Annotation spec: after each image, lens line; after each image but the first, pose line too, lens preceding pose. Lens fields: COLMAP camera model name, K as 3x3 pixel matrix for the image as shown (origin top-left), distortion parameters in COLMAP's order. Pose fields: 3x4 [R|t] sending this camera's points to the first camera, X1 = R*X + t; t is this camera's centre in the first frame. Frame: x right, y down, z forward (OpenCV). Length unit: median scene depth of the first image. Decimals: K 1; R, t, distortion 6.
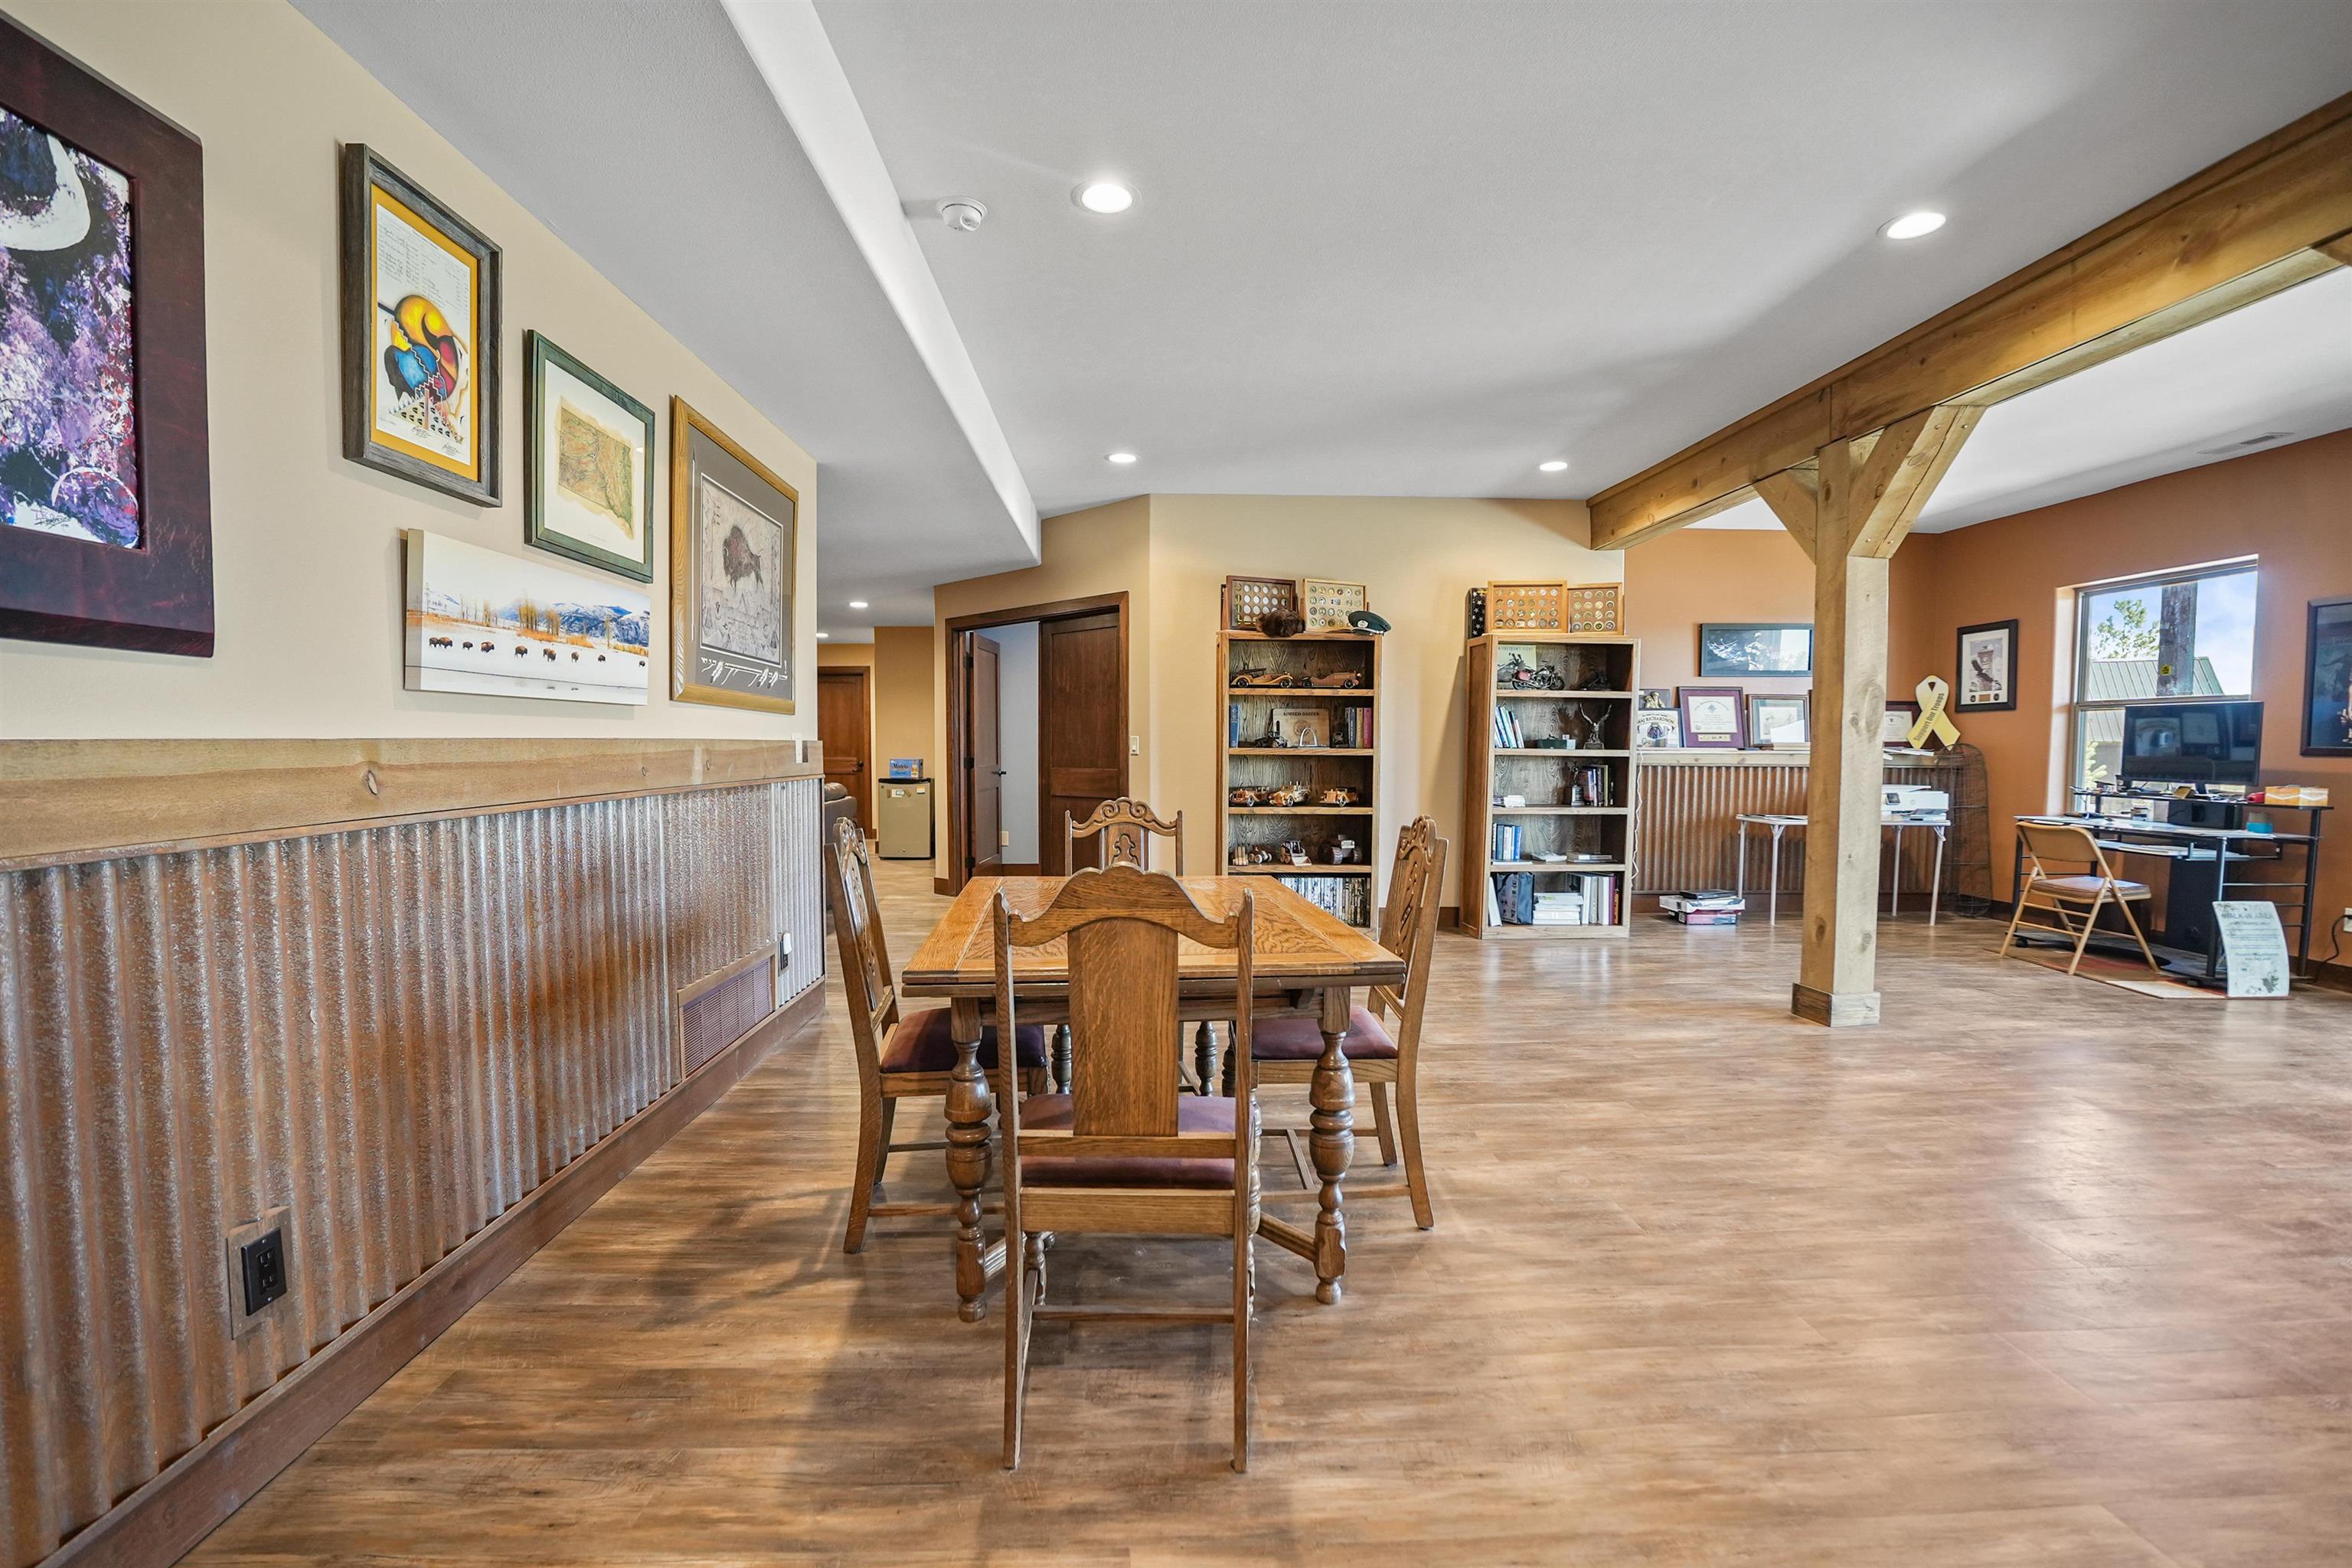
lens RADIAL K [[1022.0, 0, 1168.5], [0, 1022.0, 803.1], [0, 0, 1]] dist [-0.058880, 0.013206]
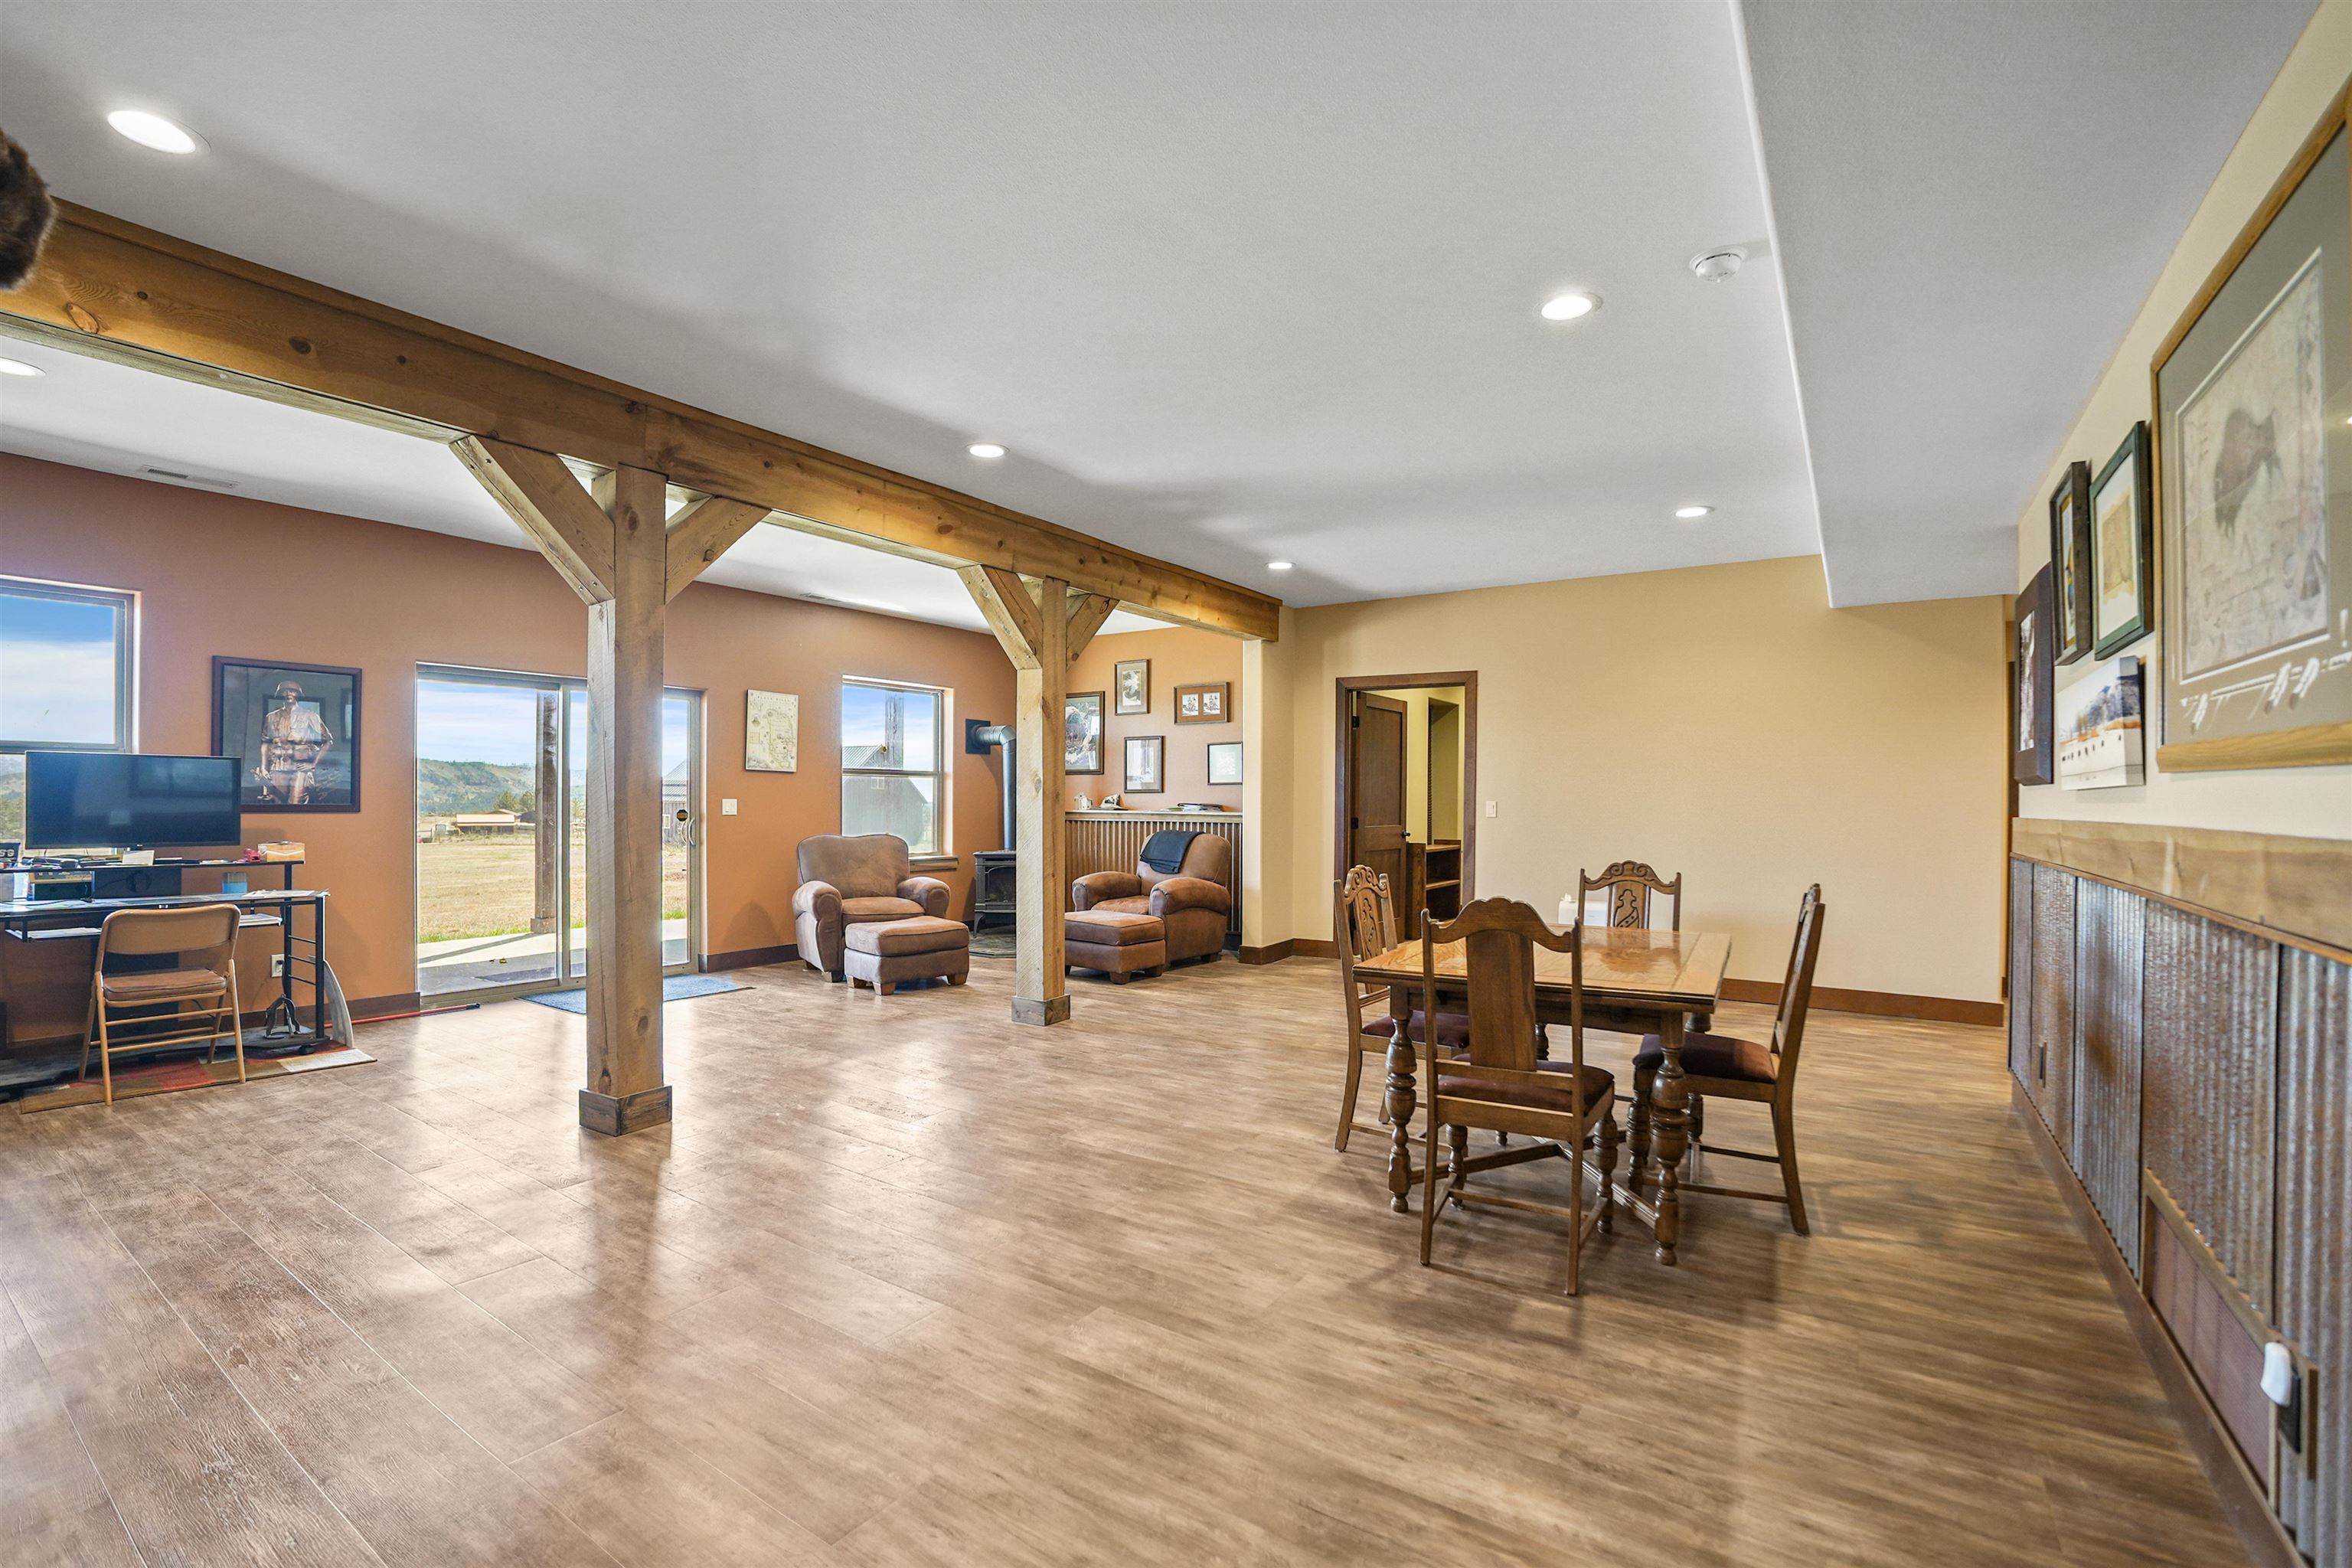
lens RADIAL K [[1022.0, 0, 1168.5], [0, 1022.0, 803.1], [0, 0, 1]] dist [-0.058880, 0.013206]
pose [[-0.809252, -0.009337, 0.587387, -0.441379], [0.027510, 0.998174, 0.053768, -0.187767], [-0.586817, 0.059671, -0.807518, 2.710589]]
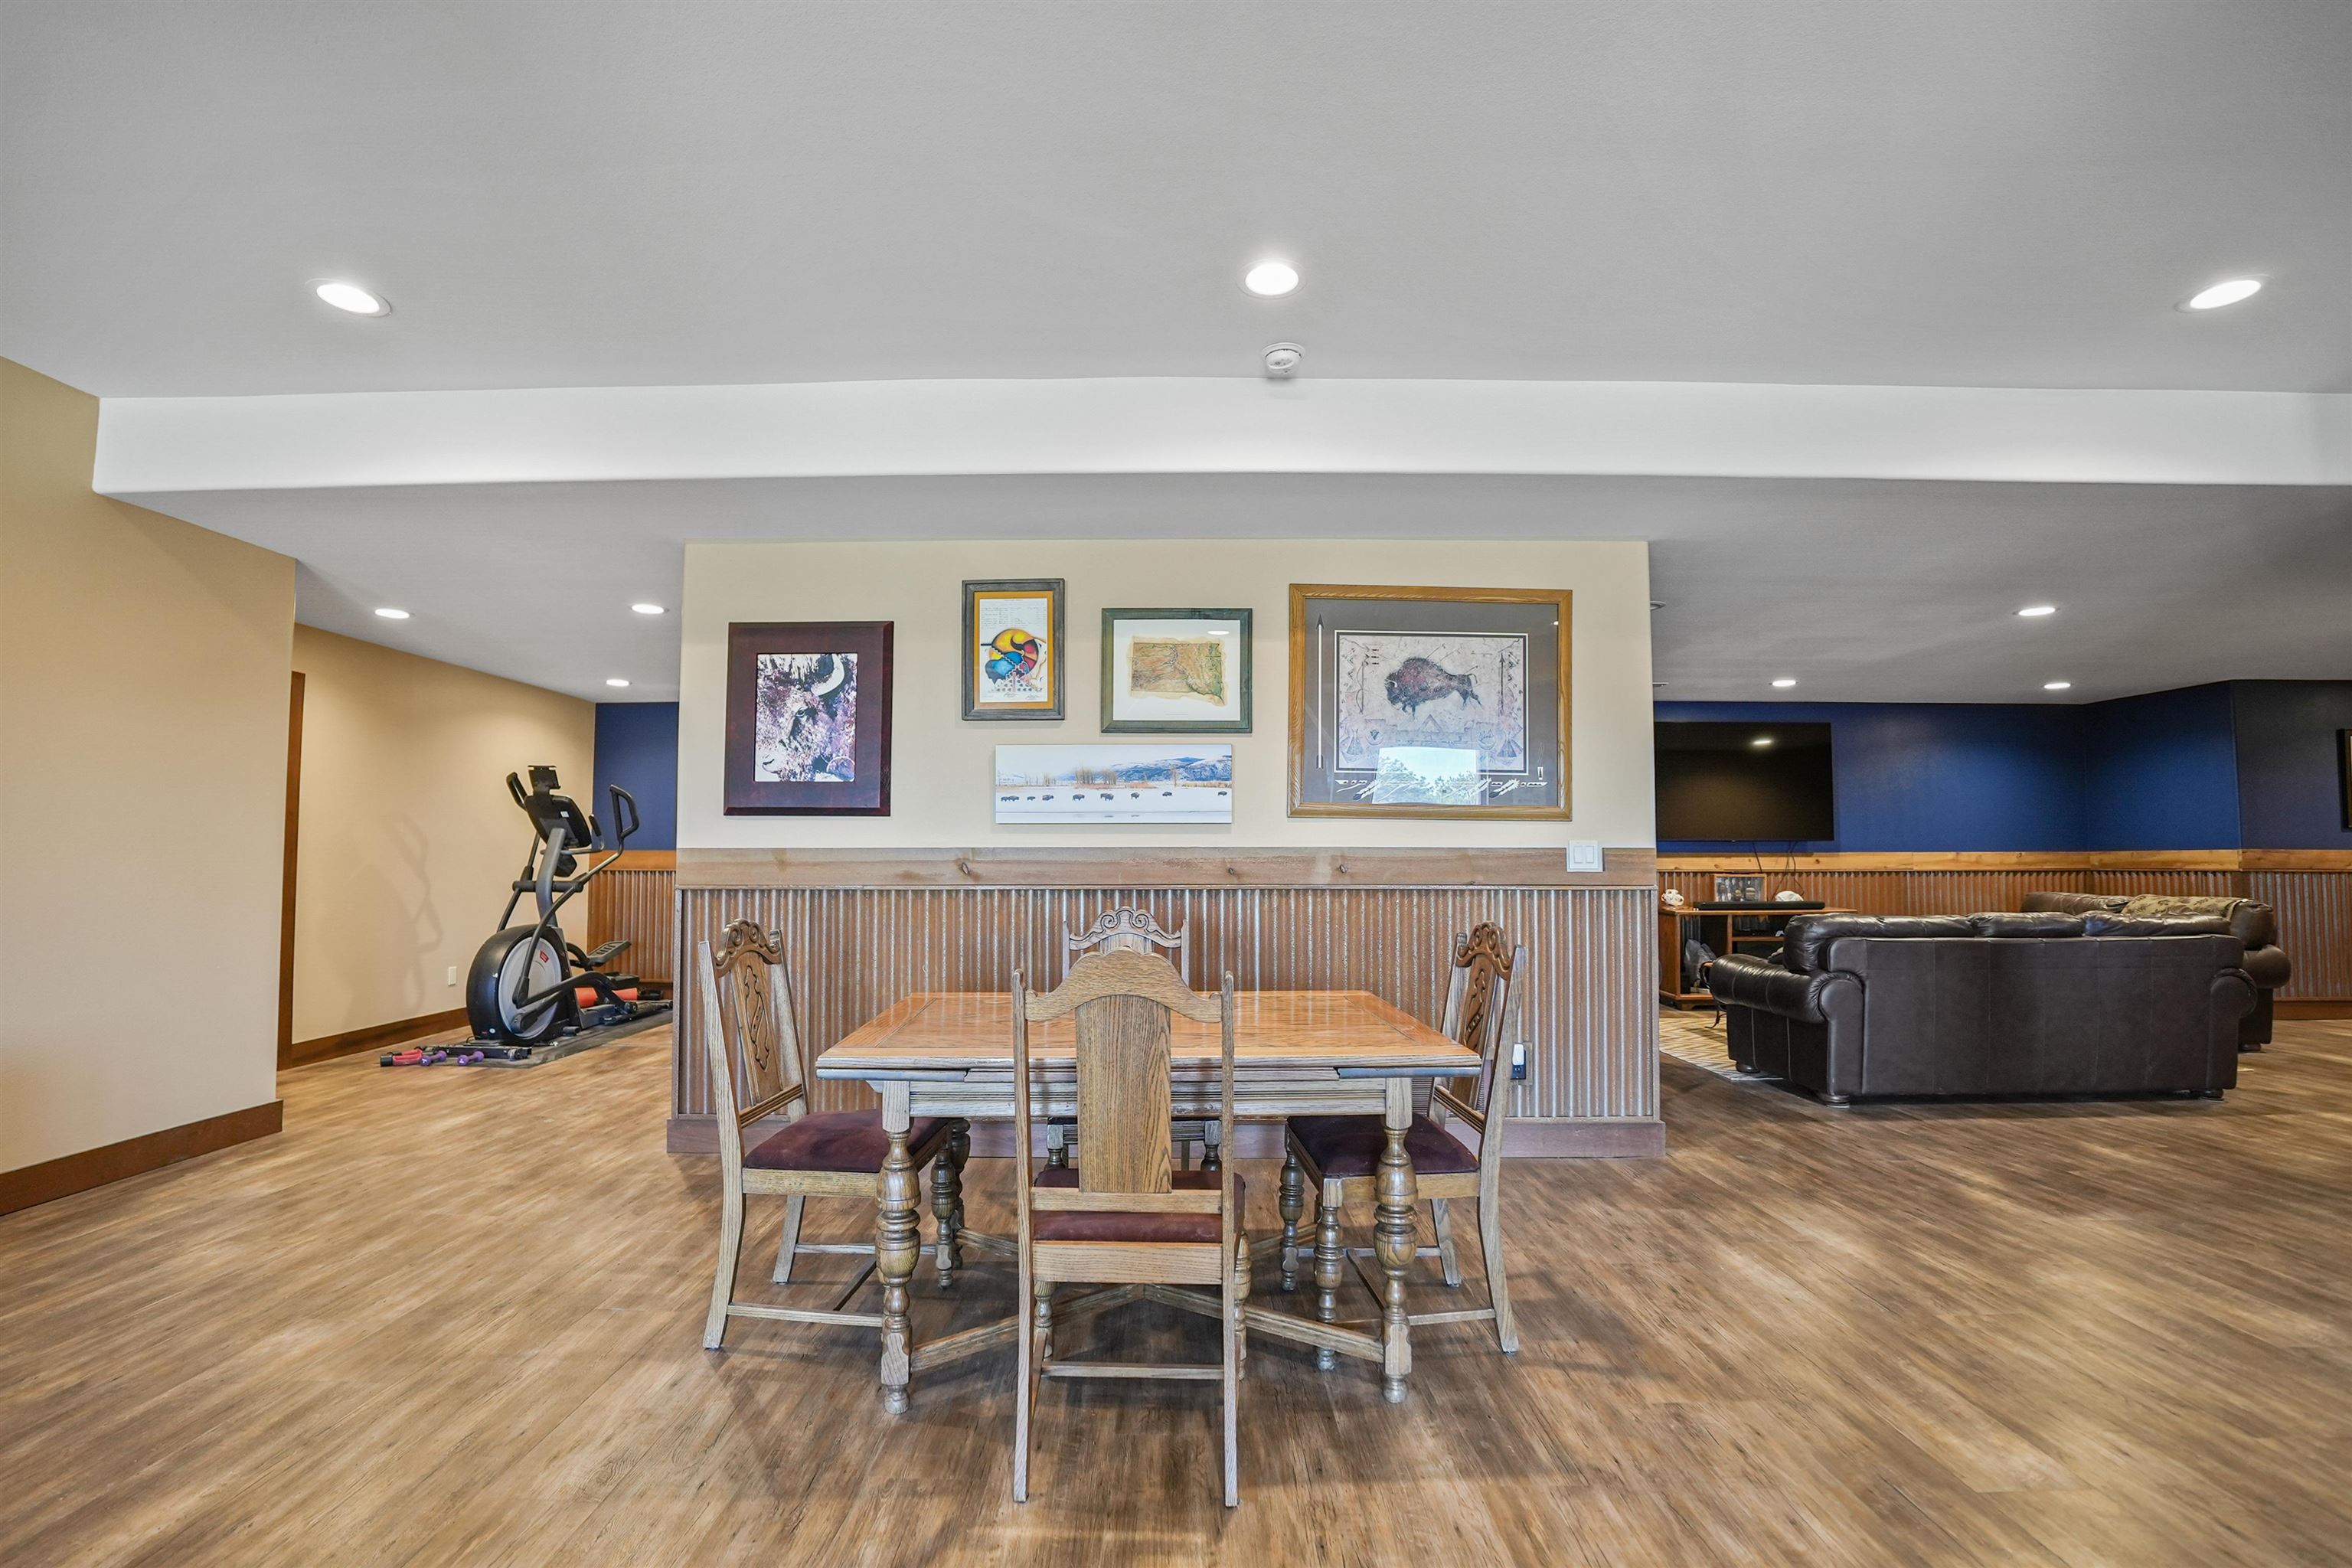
lens RADIAL K [[1022.0, 0, 1168.5], [0, 1022.0, 803.1], [0, 0, 1]] dist [-0.058880, 0.013206]
pose [[-0.041245, -0.051752, -0.997808, 1.115483], [-0.058467, 0.997071, -0.049297, -0.063234], [0.997437, 0.056306, -0.044150, 1.232810]]
